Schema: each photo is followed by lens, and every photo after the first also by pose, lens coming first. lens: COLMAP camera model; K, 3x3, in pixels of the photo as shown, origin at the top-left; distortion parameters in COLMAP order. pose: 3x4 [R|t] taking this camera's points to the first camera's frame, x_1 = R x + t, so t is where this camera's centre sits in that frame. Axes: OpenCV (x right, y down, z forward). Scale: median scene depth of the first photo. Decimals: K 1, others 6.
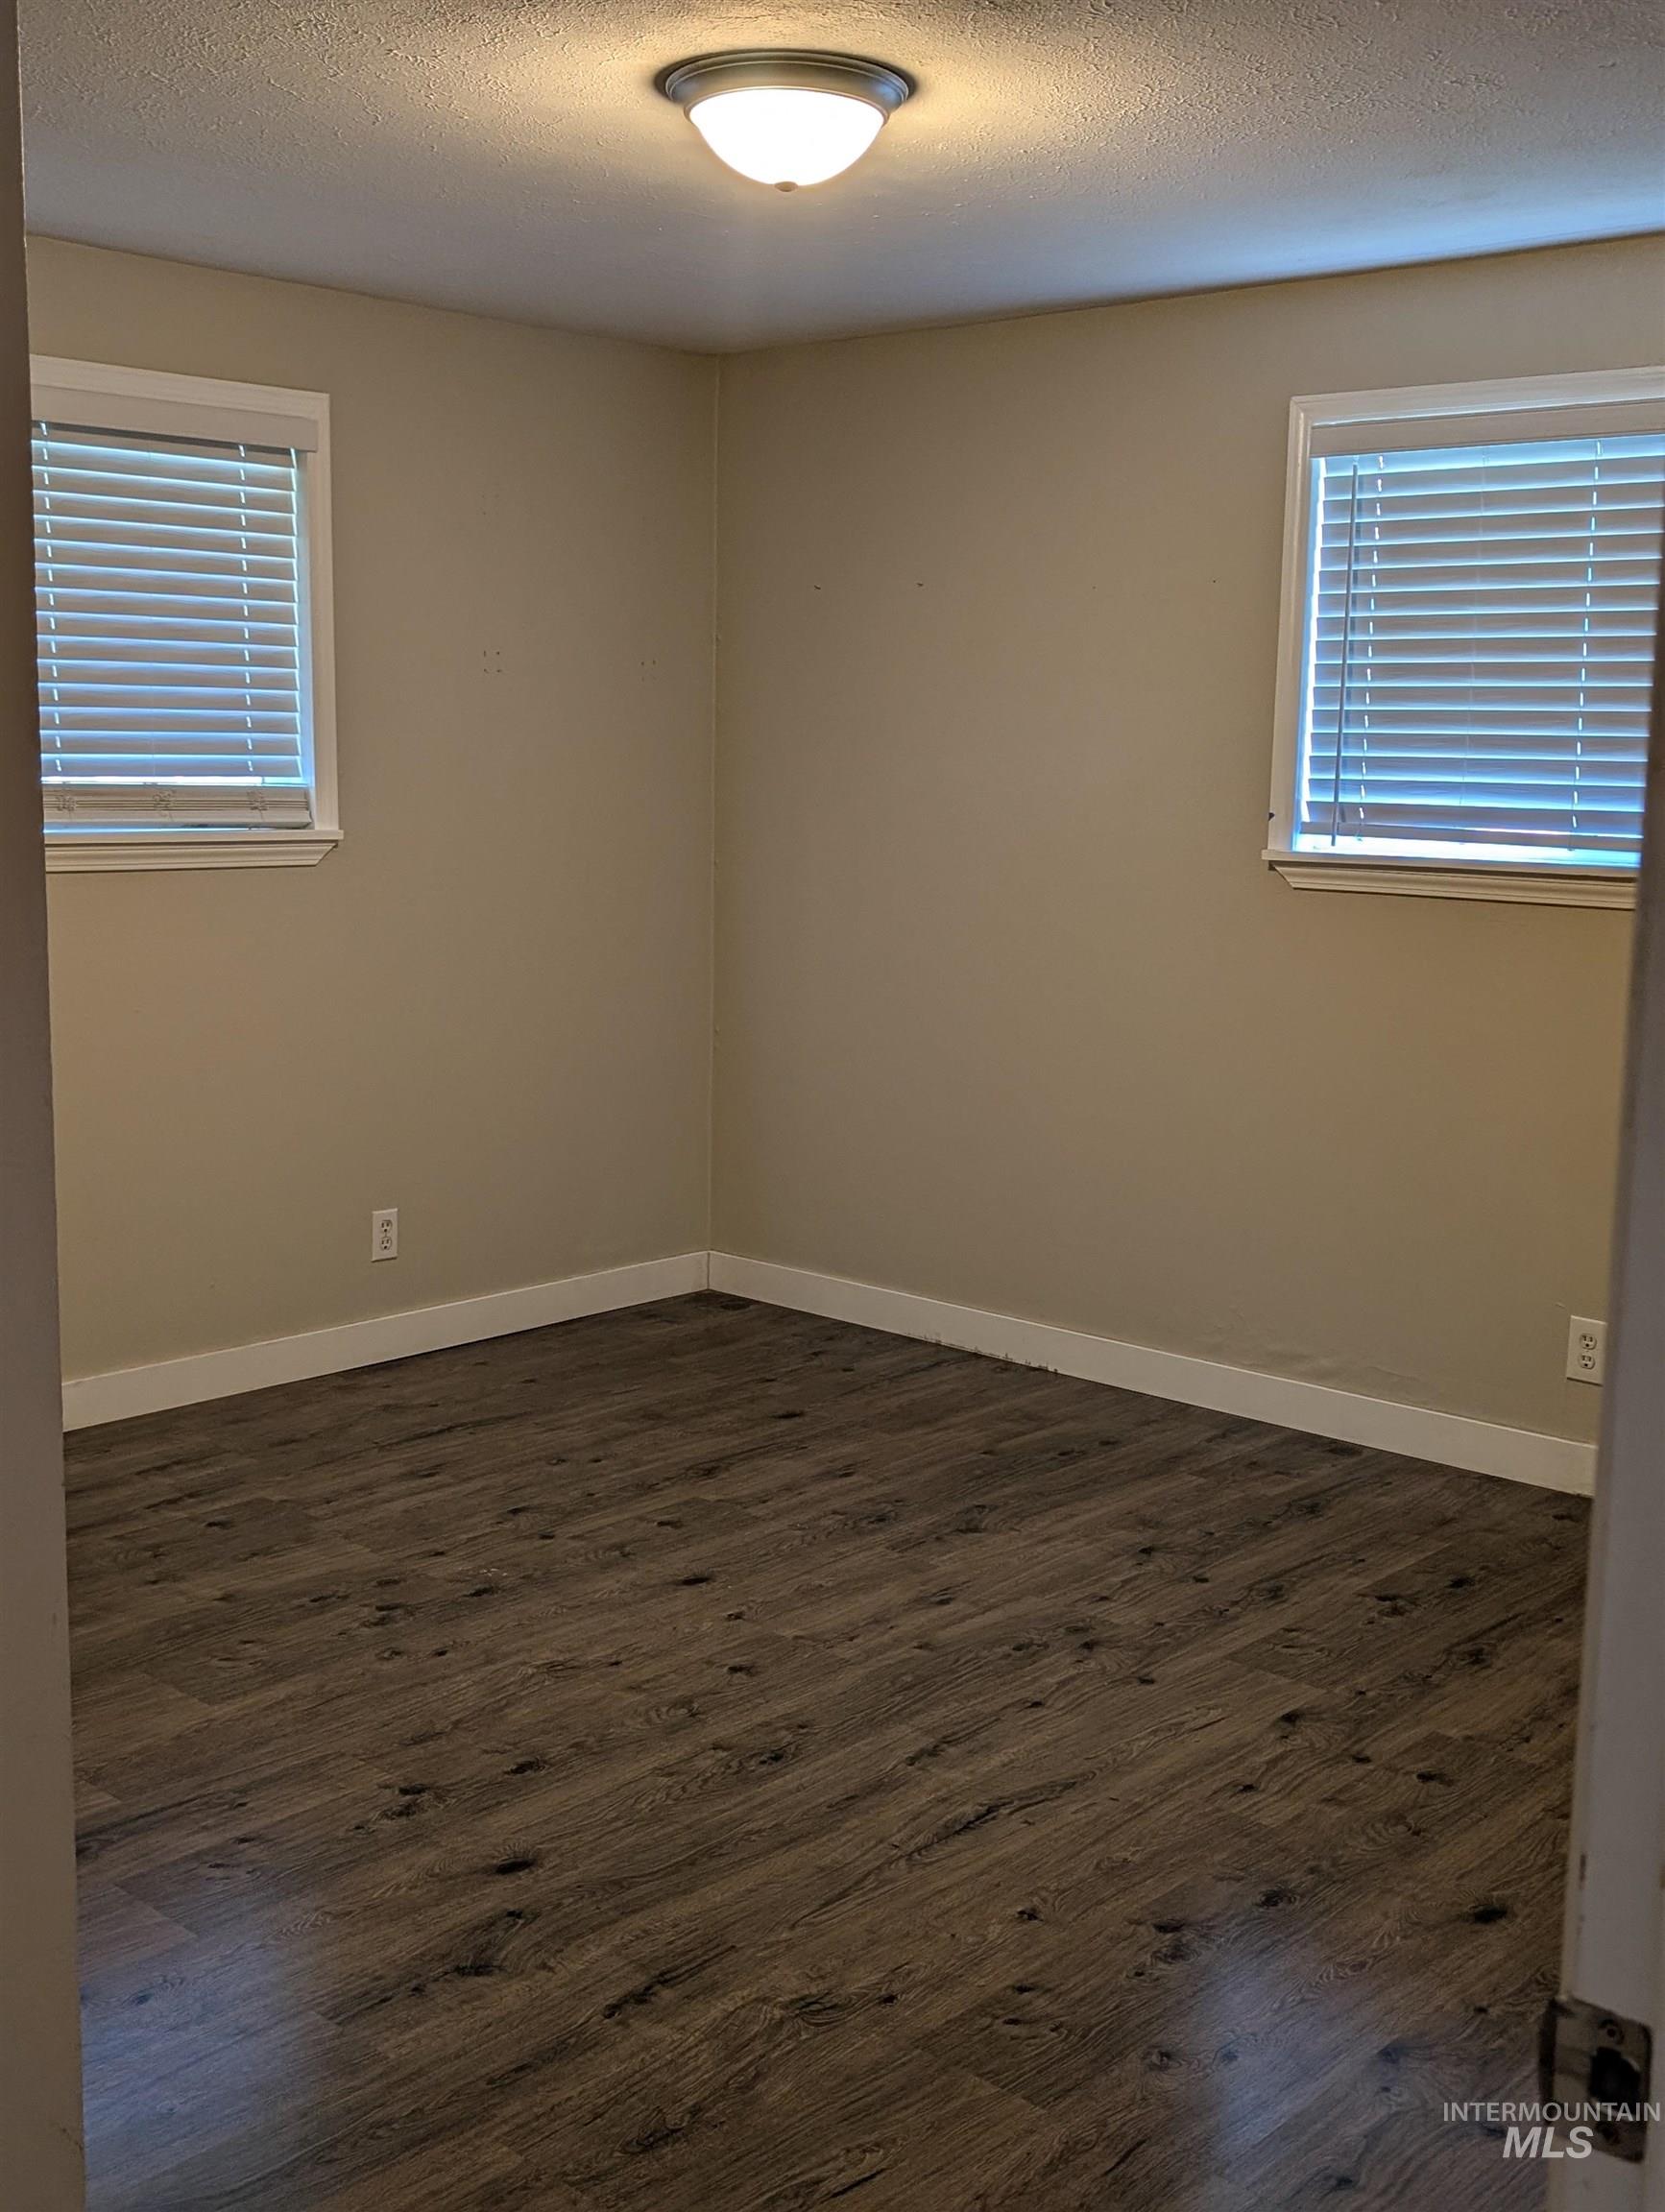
lens RADIAL K [[2376.6, 0, 816.3], [0, 2376.6, 1113.7], [0, 0, 1]] dist [0.101244, -0.309721]
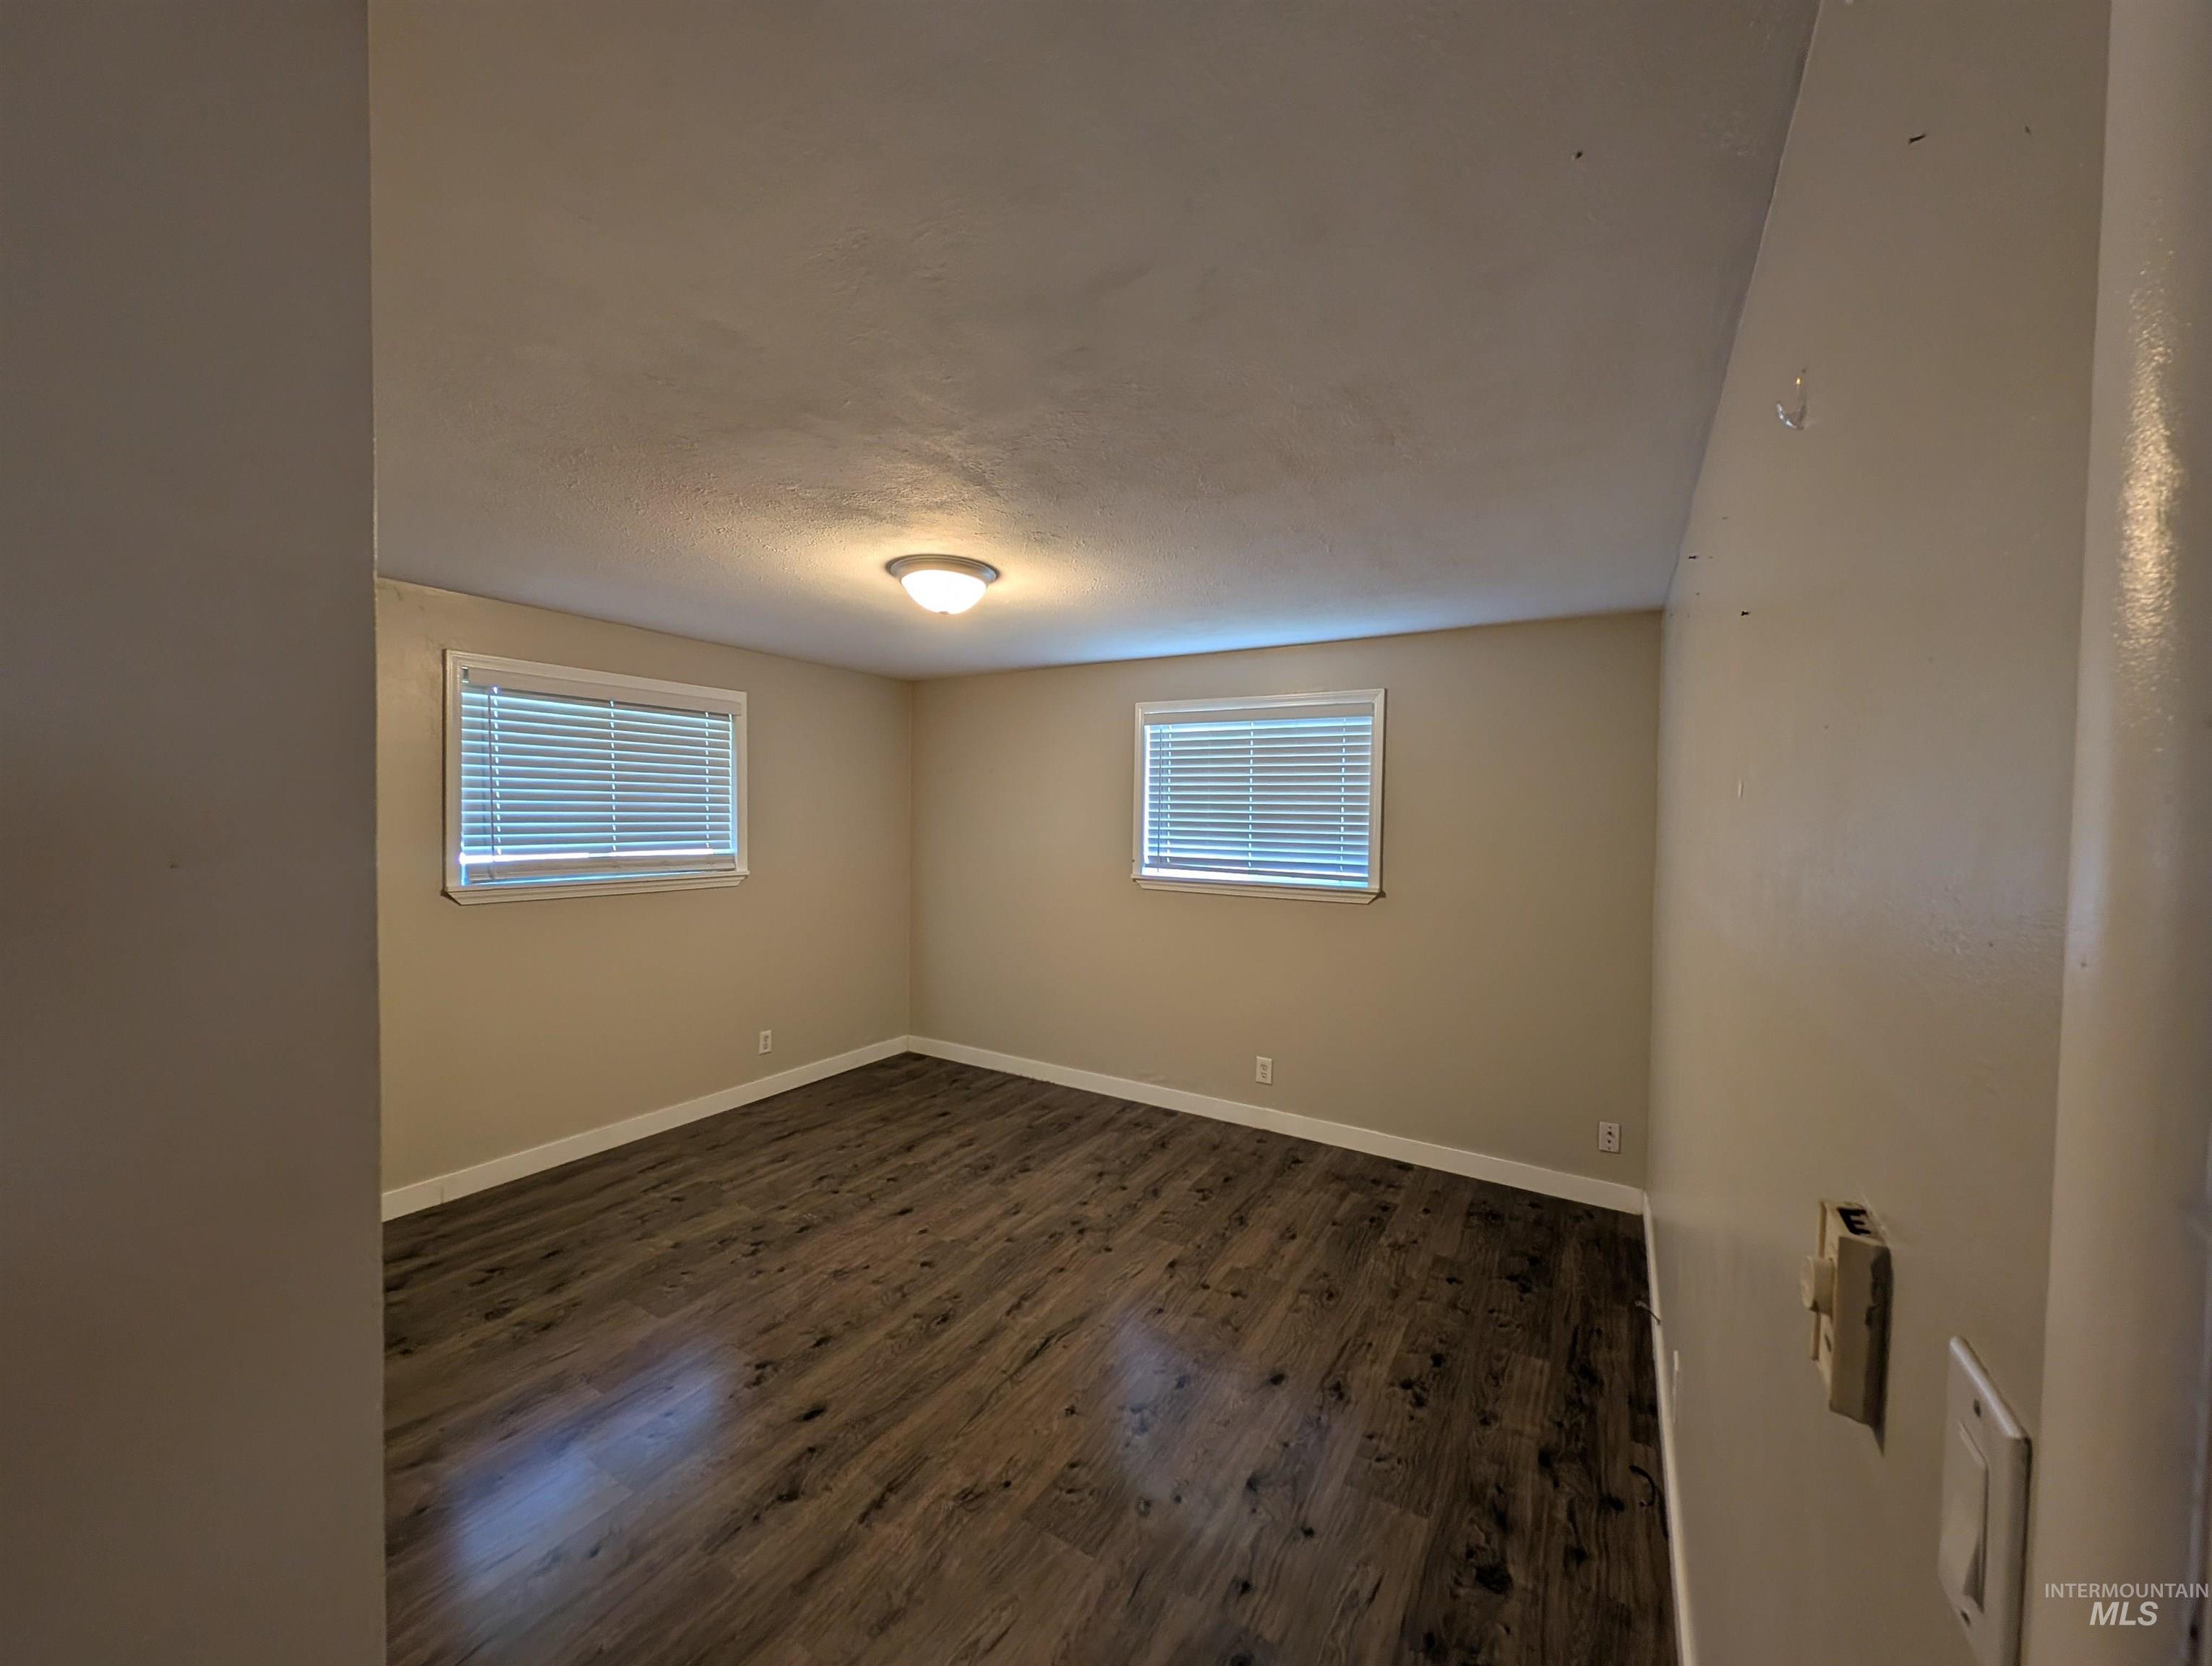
lens RADIAL K [[836.7, 0, 1105.1], [0, 836.7, 840.9], [0, 0, 1]] dist [0.014999, -0.008055]
pose [[0.981967, -0.008497, 0.188860, -0.011587], [0.031450, 0.992411, -0.118873, -0.050062], [-0.186416, 0.122669, 0.974783, 0.157877]]
